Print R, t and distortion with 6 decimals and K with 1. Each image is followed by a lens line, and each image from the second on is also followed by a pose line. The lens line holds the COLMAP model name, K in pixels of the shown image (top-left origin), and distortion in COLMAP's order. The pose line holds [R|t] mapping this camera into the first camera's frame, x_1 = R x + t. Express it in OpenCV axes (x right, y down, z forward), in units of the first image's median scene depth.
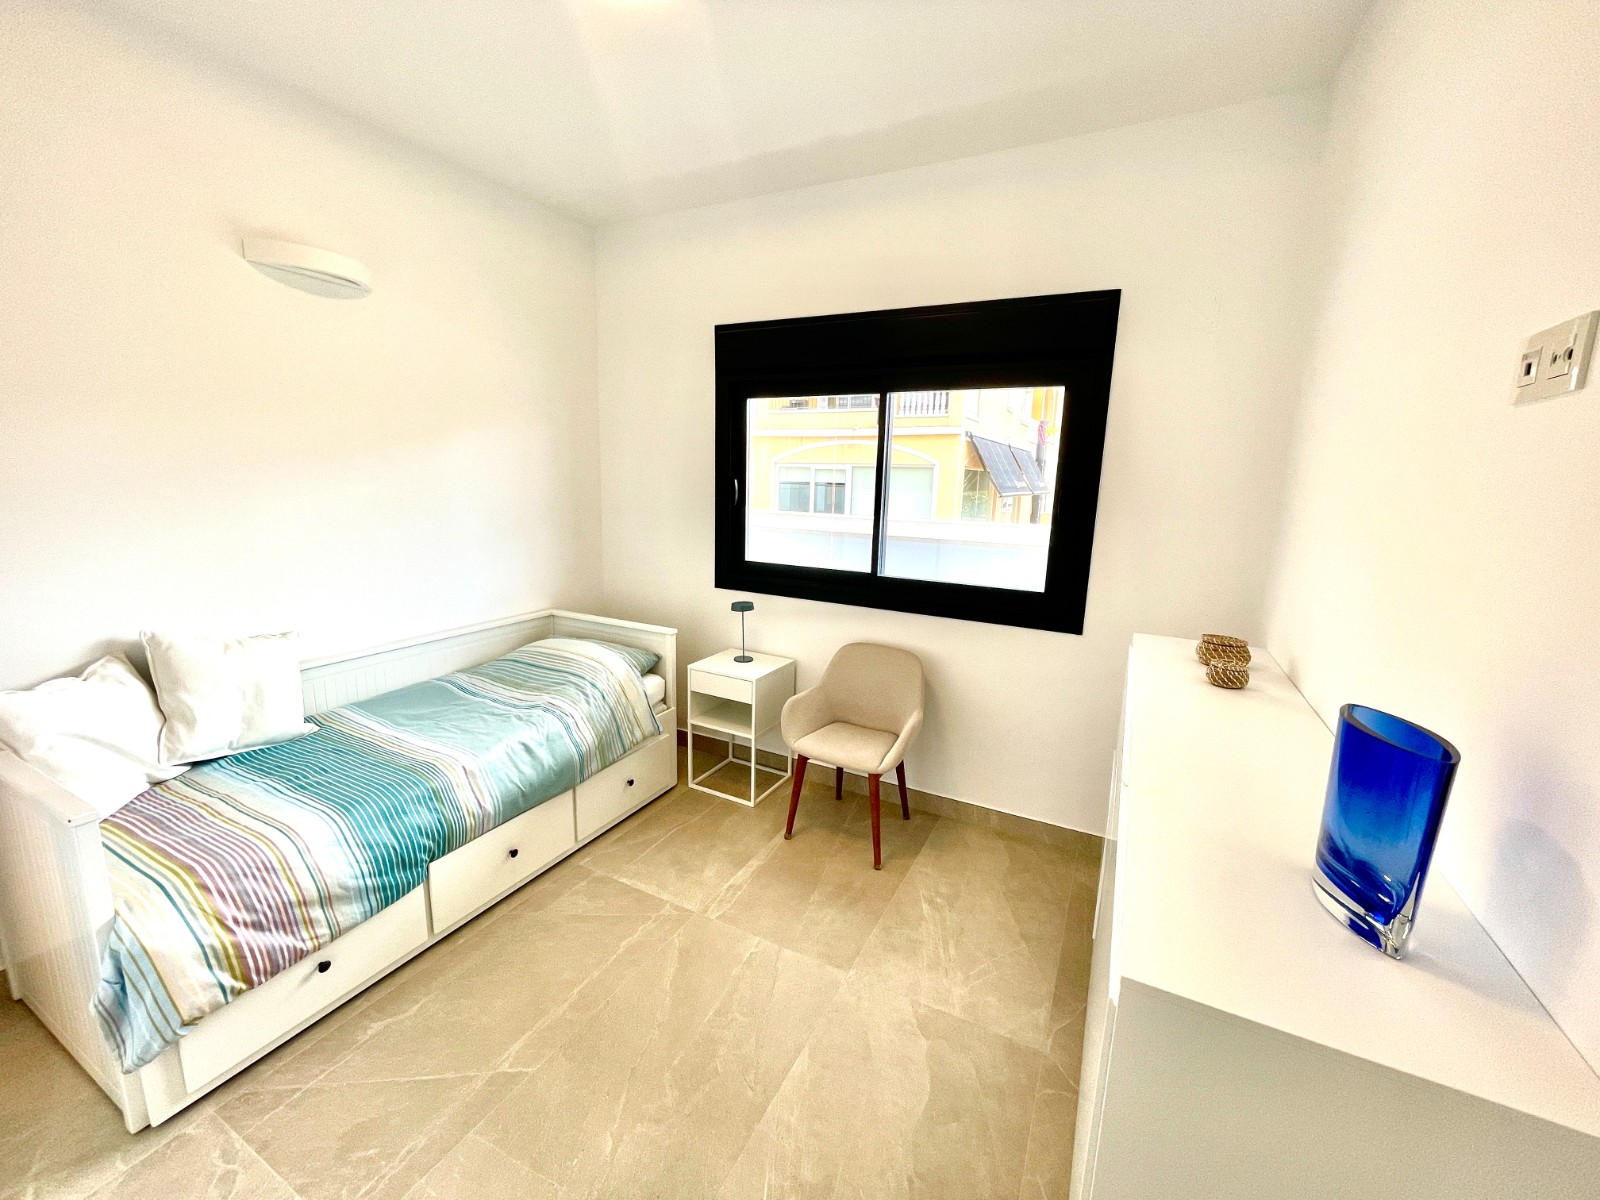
lens RADIAL K [[643.2, 0, 792.2], [0, 643.2, 595.3], [0, 0, 1]] dist [-0.002587, -0.000194]
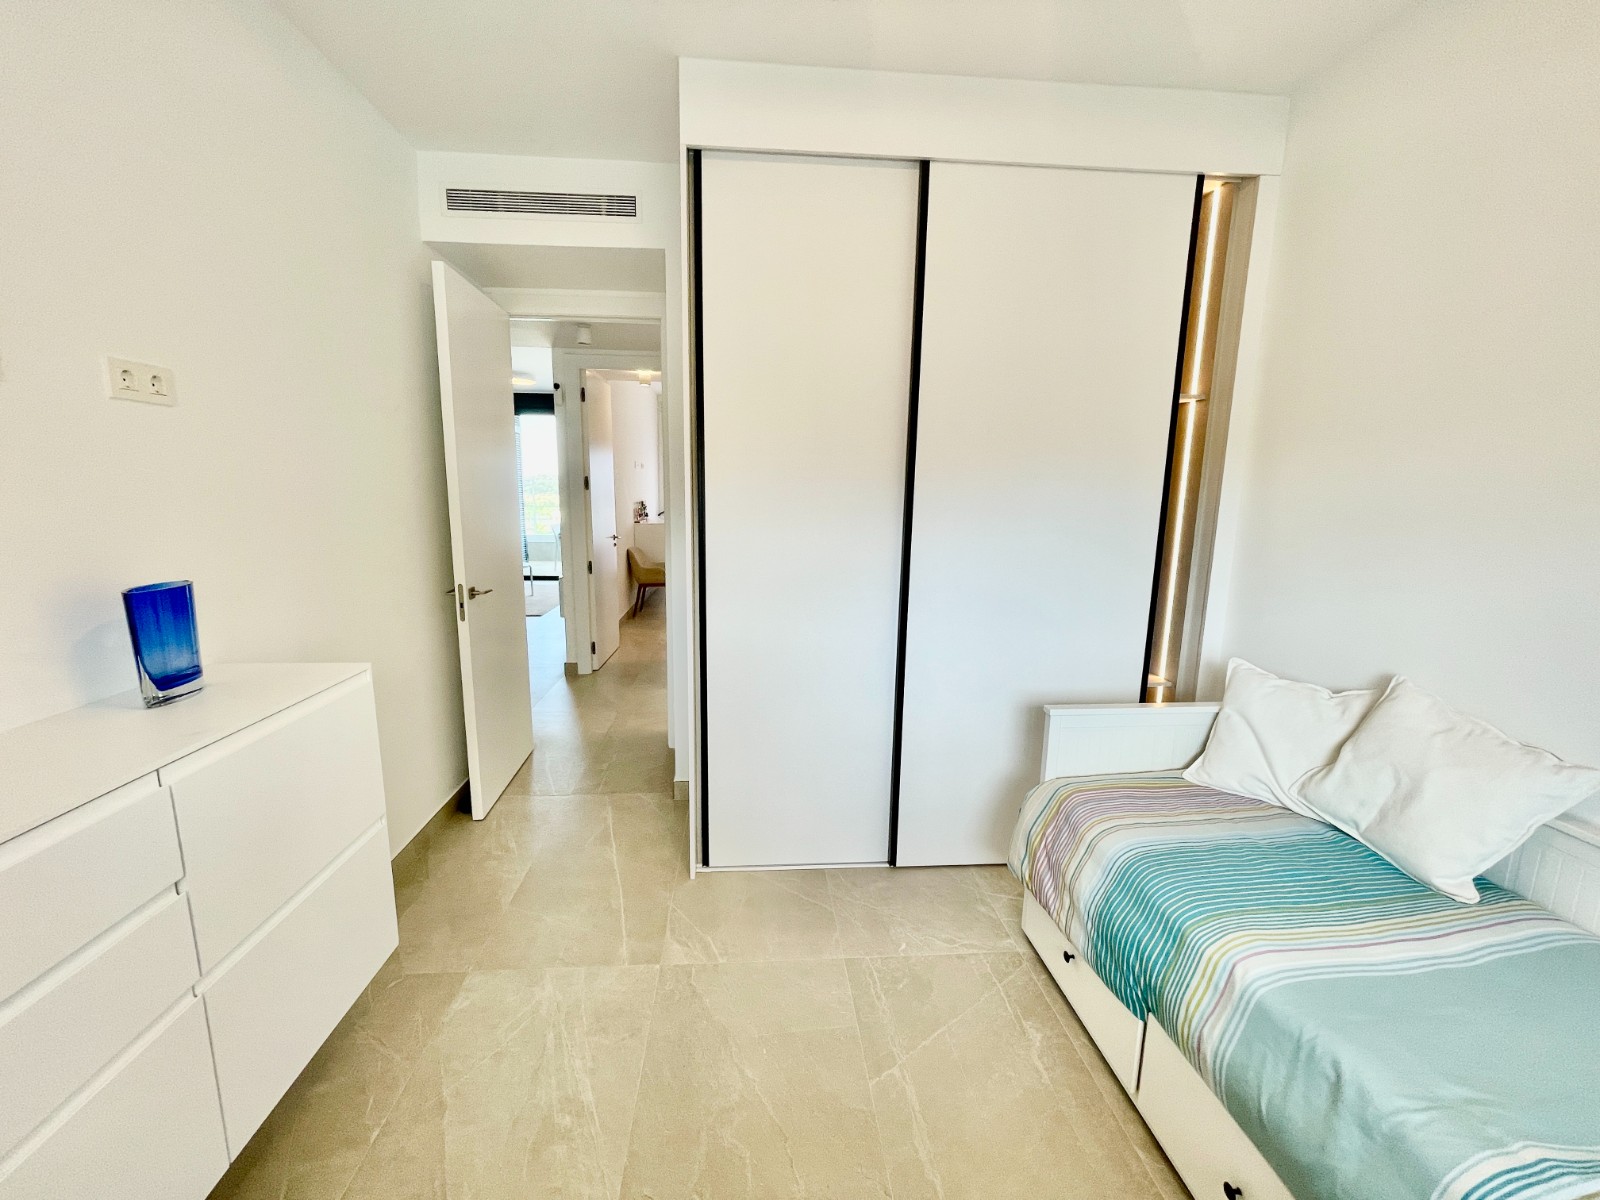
lens RADIAL K [[643.2, 0, 792.2], [0, 643.2, 595.3], [0, 0, 1]] dist [-0.002587, -0.000194]
pose [[-0.845567, 0.048934, -0.531622, 0.186314], [-0.138560, 0.941552, 0.307052, -0.249831], [0.515575, 0.333295, -0.789365, 1.527136]]
